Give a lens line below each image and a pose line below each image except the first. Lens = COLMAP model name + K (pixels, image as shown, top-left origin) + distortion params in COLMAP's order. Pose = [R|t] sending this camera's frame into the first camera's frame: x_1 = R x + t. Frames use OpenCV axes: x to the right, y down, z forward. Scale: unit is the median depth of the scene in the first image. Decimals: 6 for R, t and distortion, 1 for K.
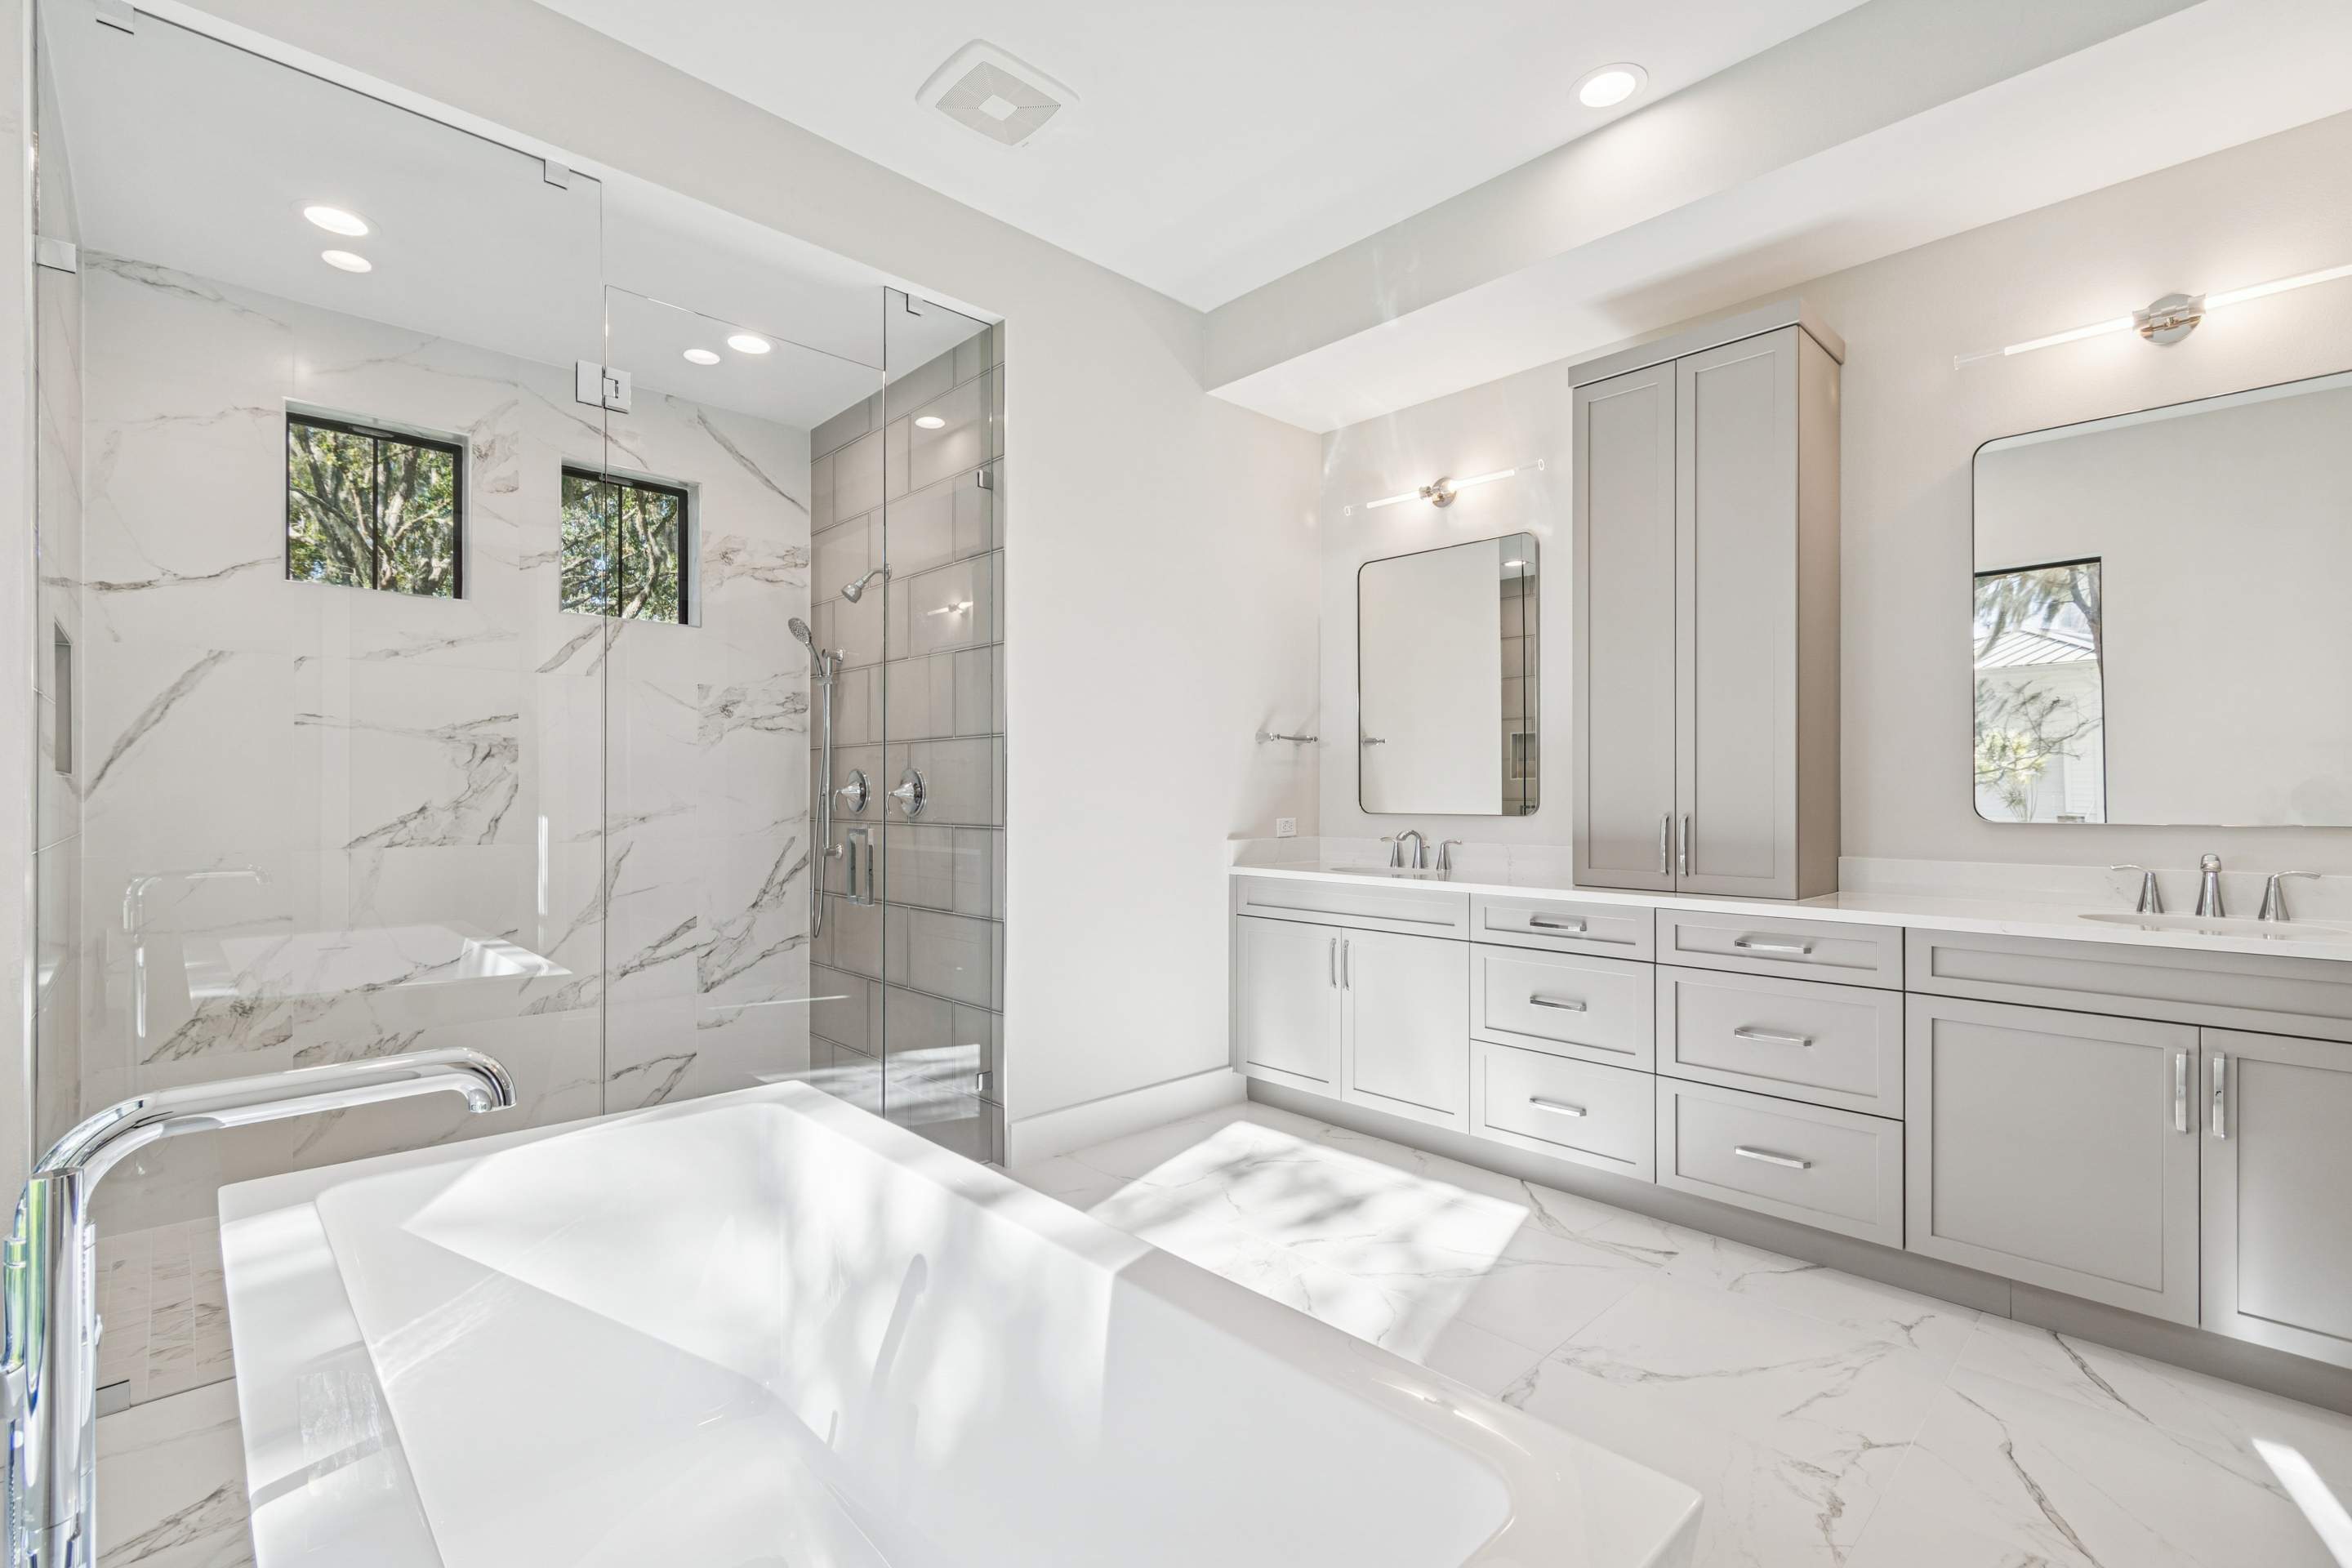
lens RADIAL K [[1028.9, 0, 1113.6], [0, 1028.9, 786.0], [0, 0, 1]] dist [0.002534, -0.003210]
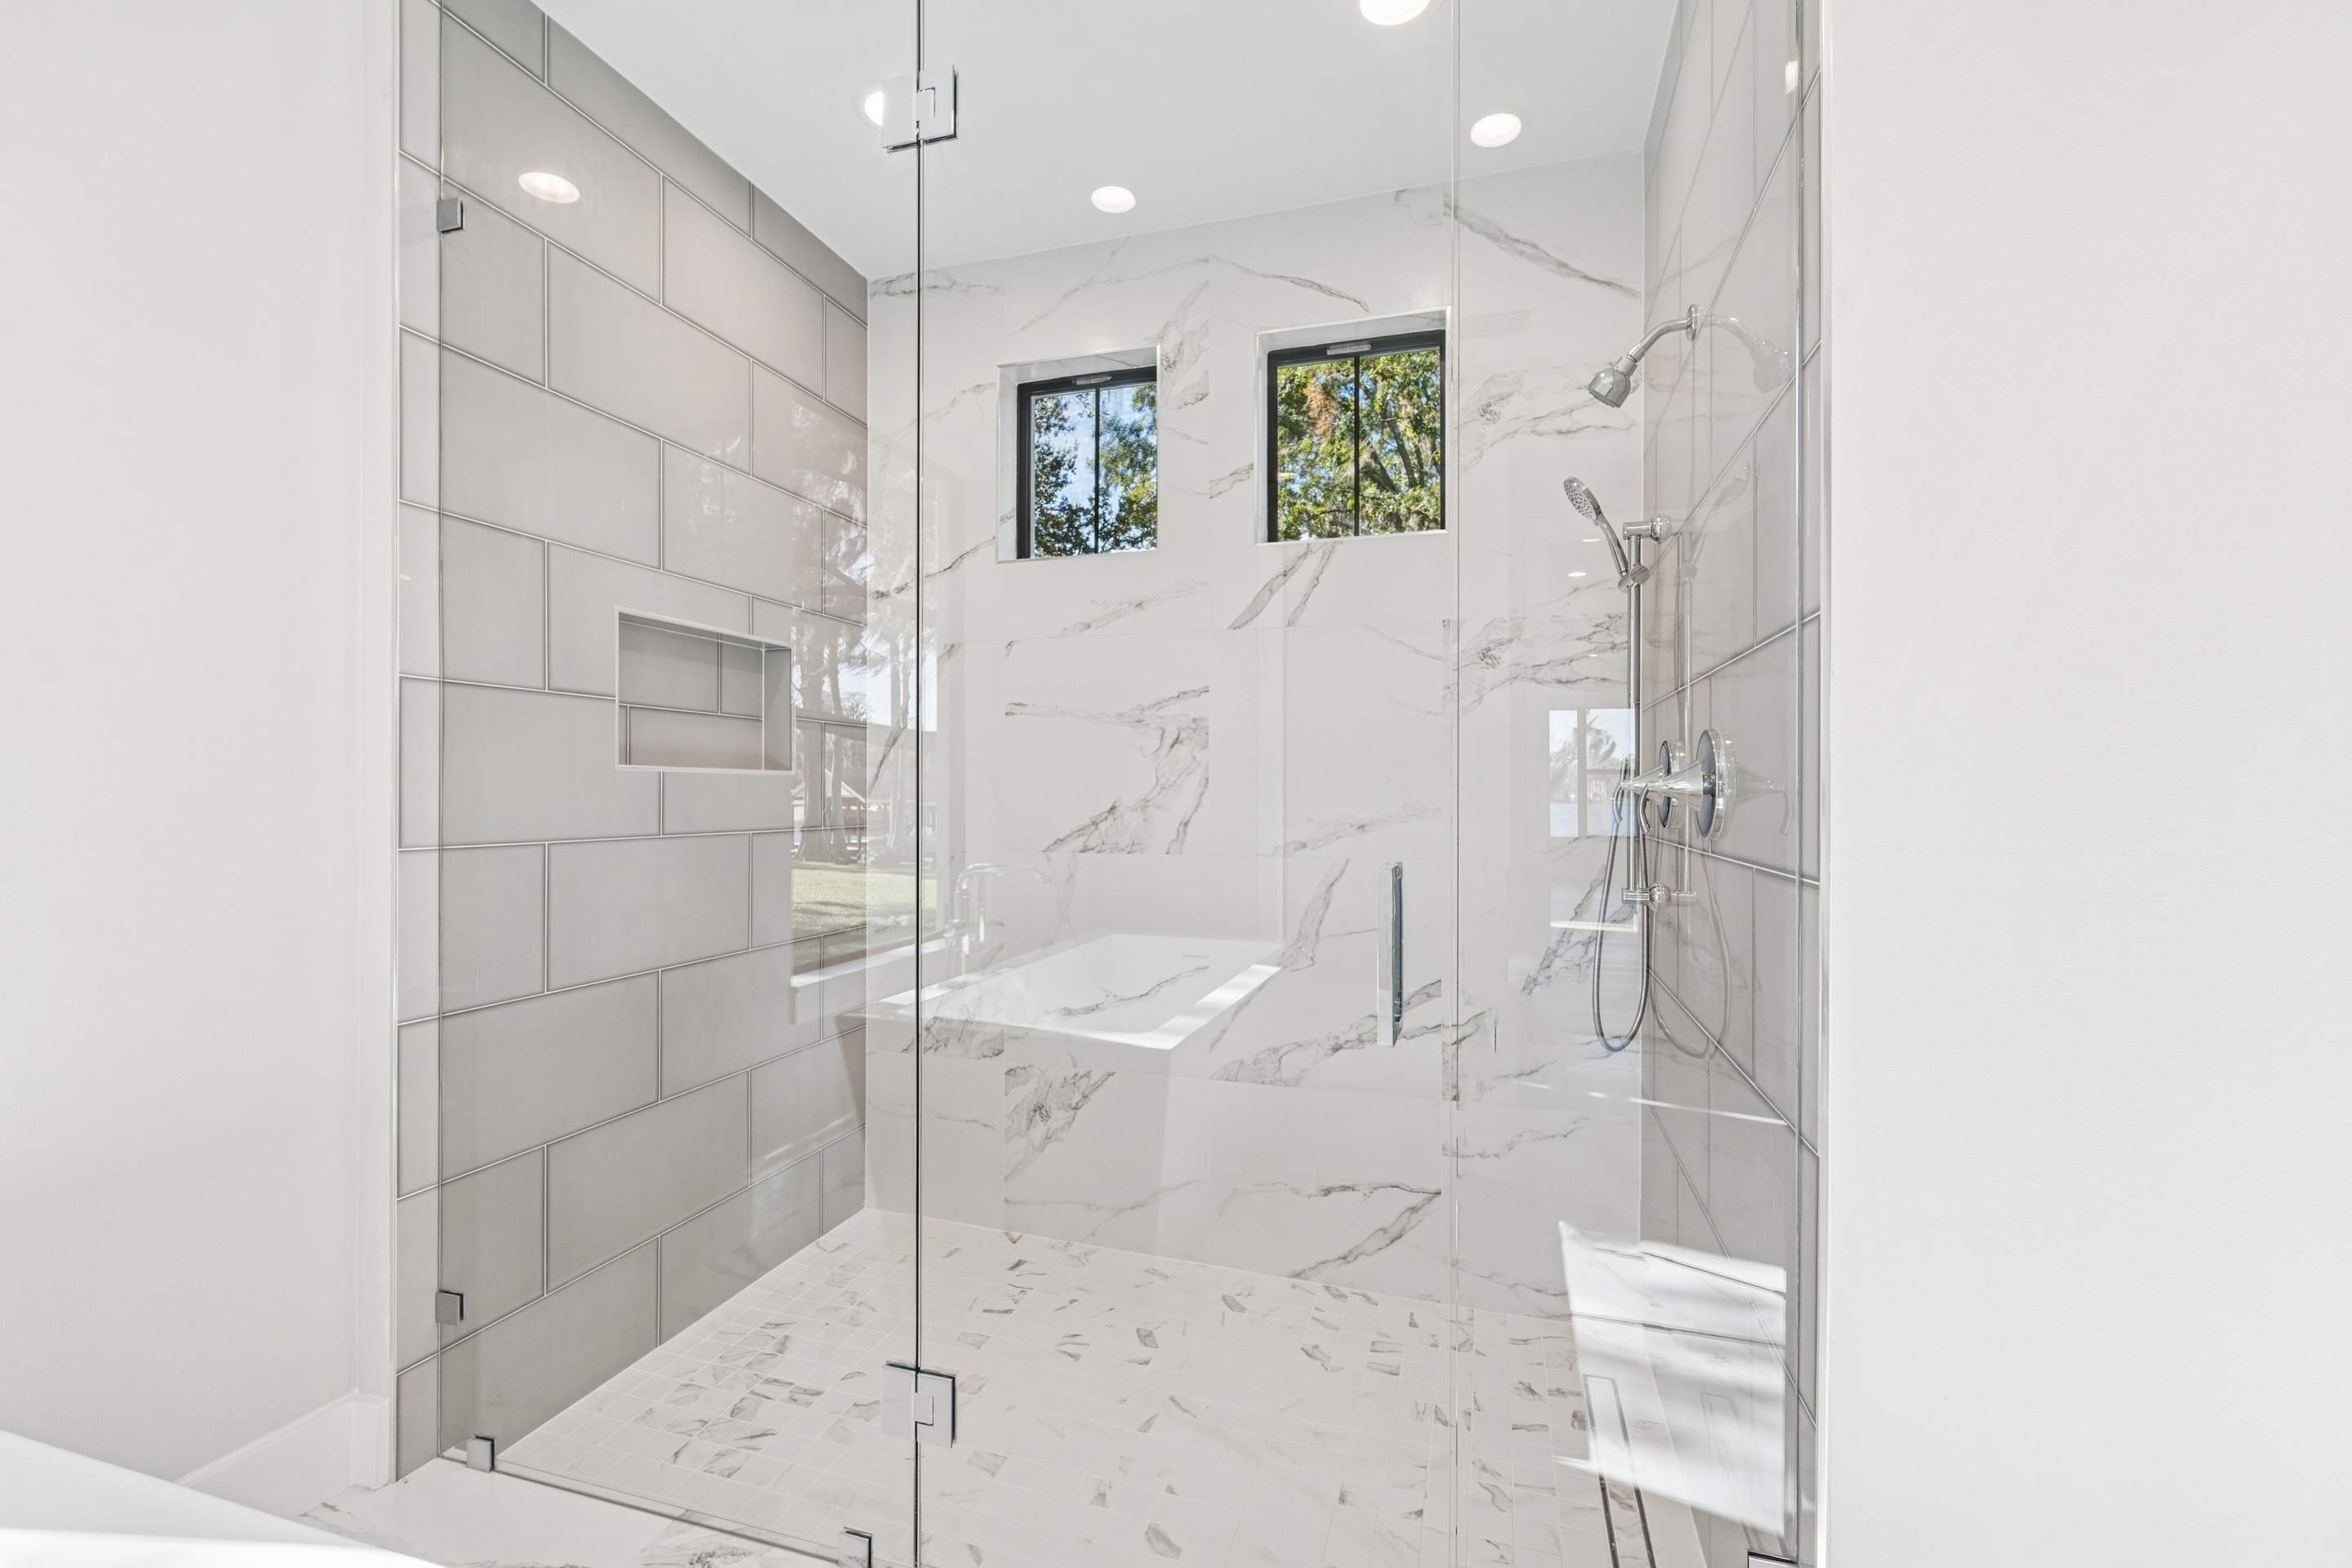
lens RADIAL K [[1028.9, 0, 1174.4], [0, 1028.9, 794.0], [0, 0, 1]] dist [0.002534, -0.003210]
pose [[0.520377, -0.000268, -0.853937, 0.066639], [0.005132, 0.999983, 0.002814, 0.008231], [0.853921, -0.005847, 0.520369, 0.586699]]
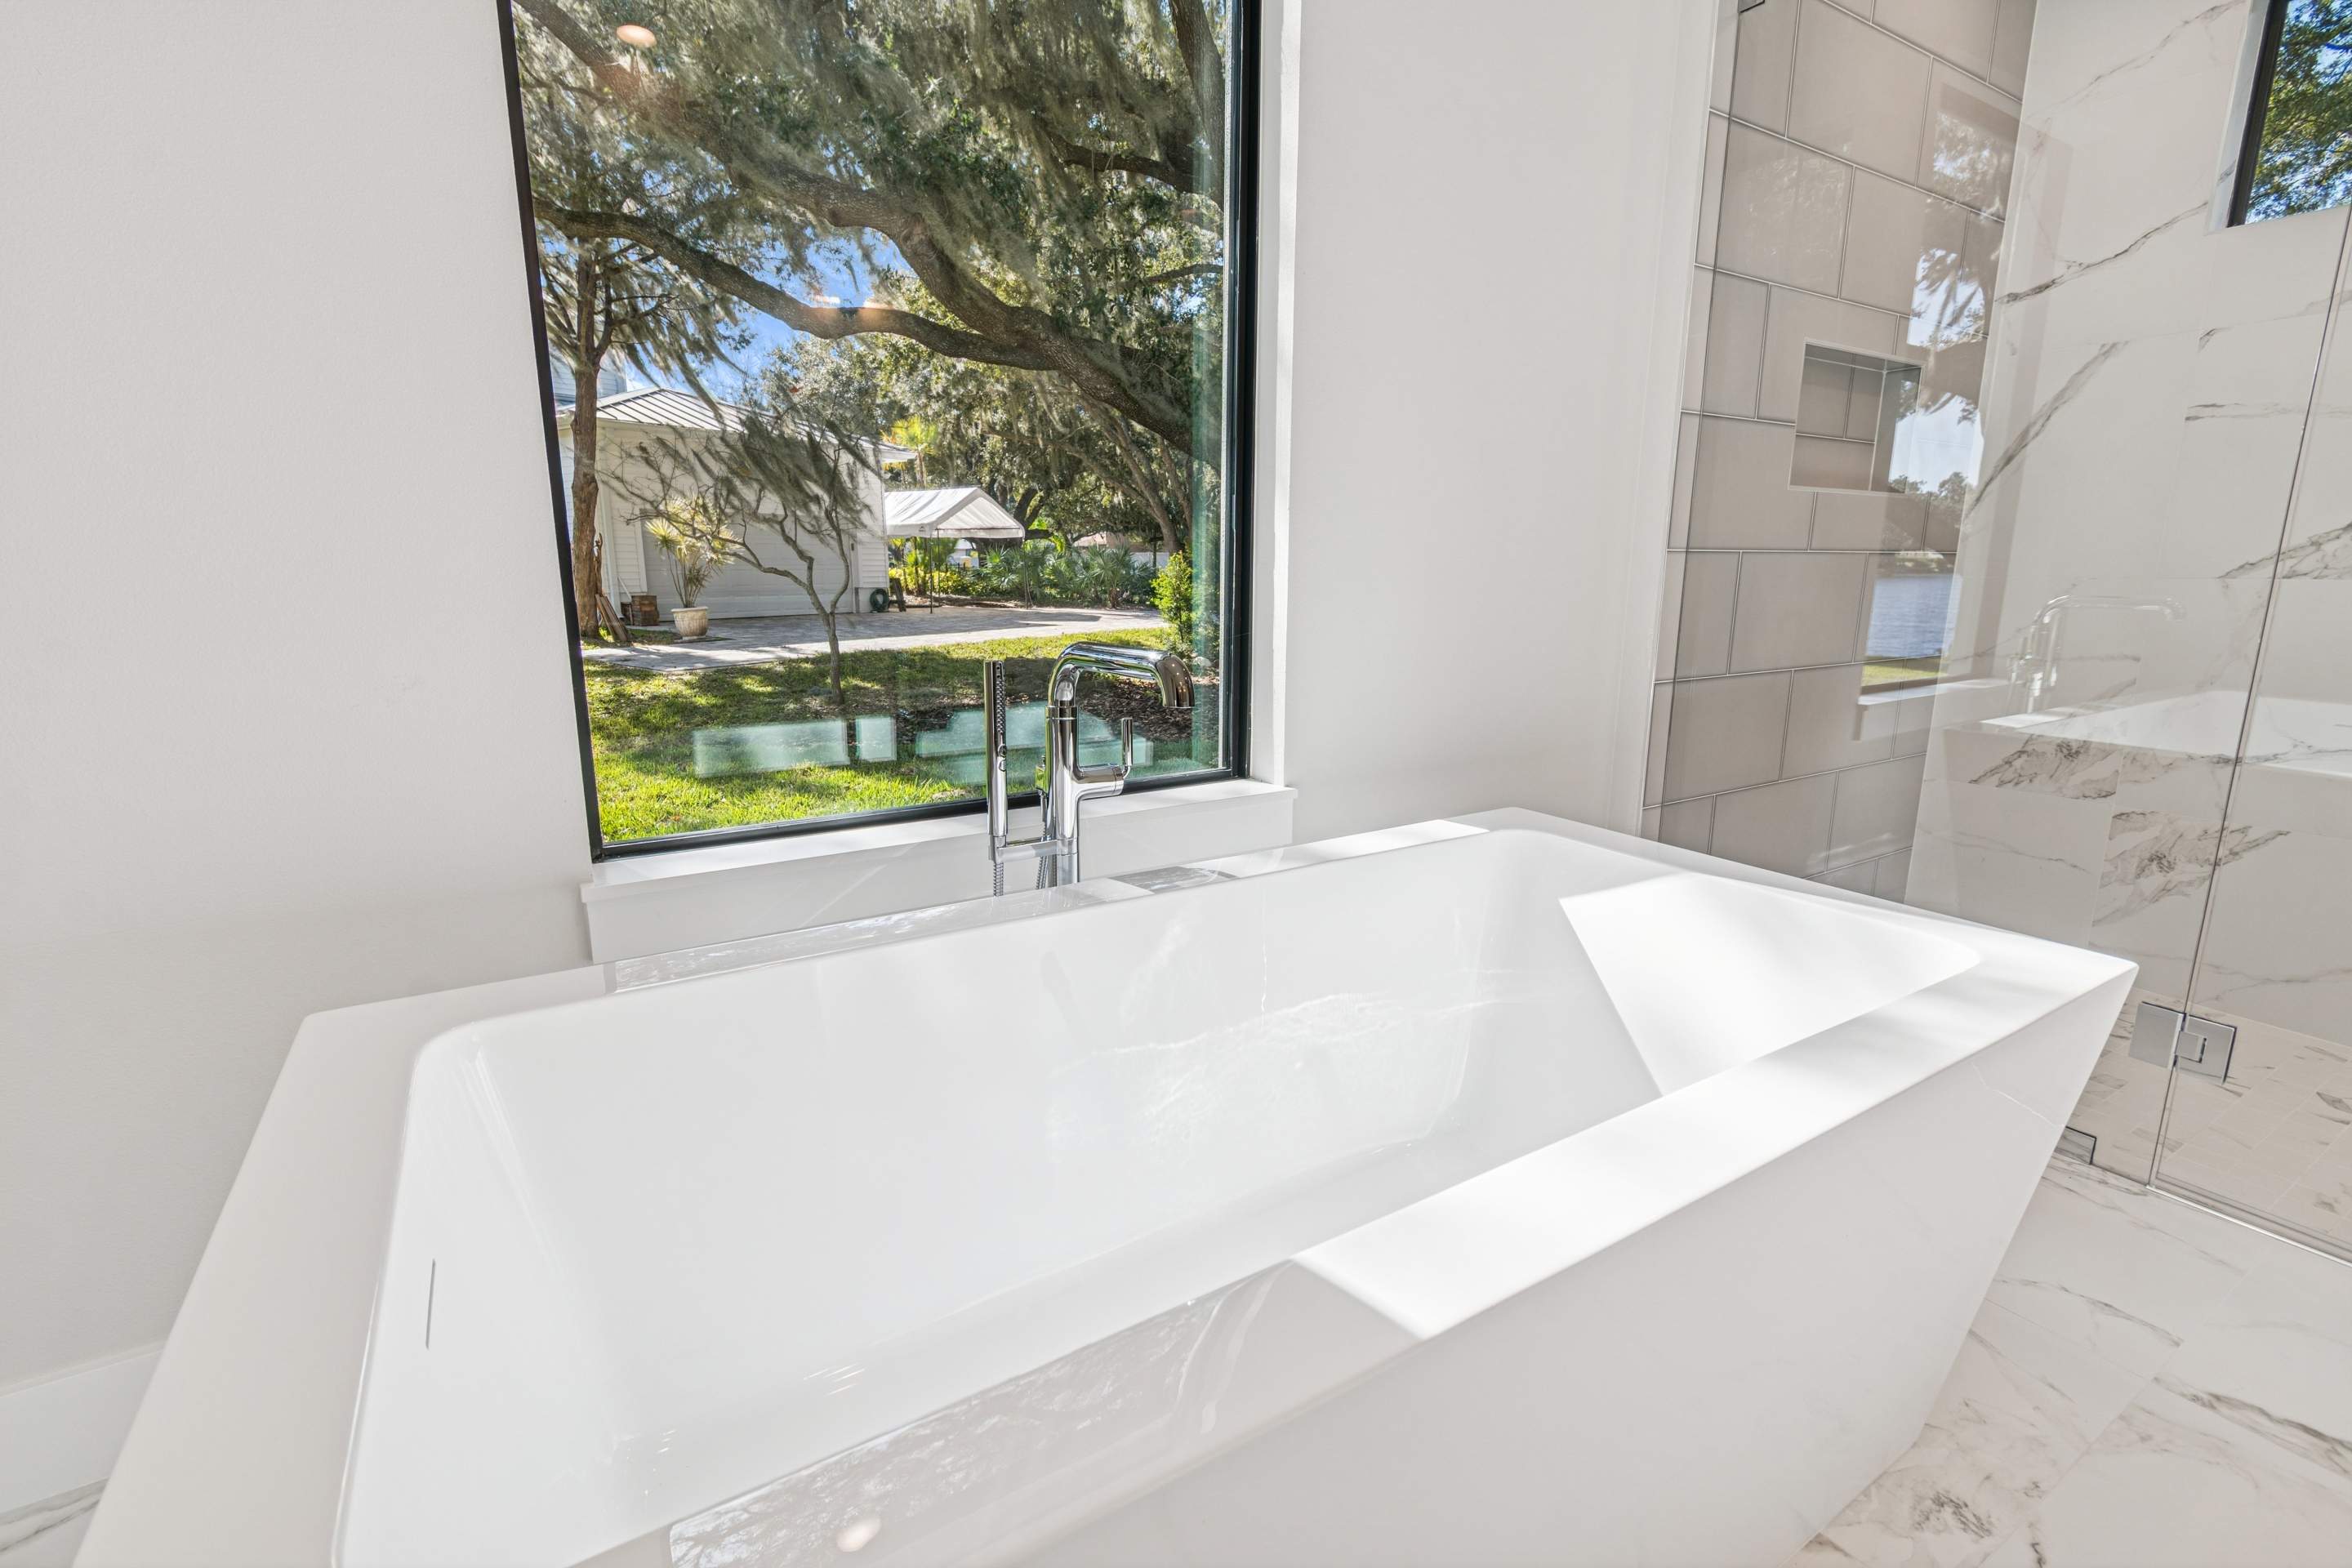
lens RADIAL K [[1028.9, 0, 1174.4], [0, 1028.9, 774.7], [0, 0, 1]] dist [0.002534, -0.003210]
pose [[-0.173949, 0.194857, -0.965284, 0.164052], [0.007446, 0.980460, 0.196579, 0.044587], [0.984727, 0.027007, -0.172001, 0.327478]]
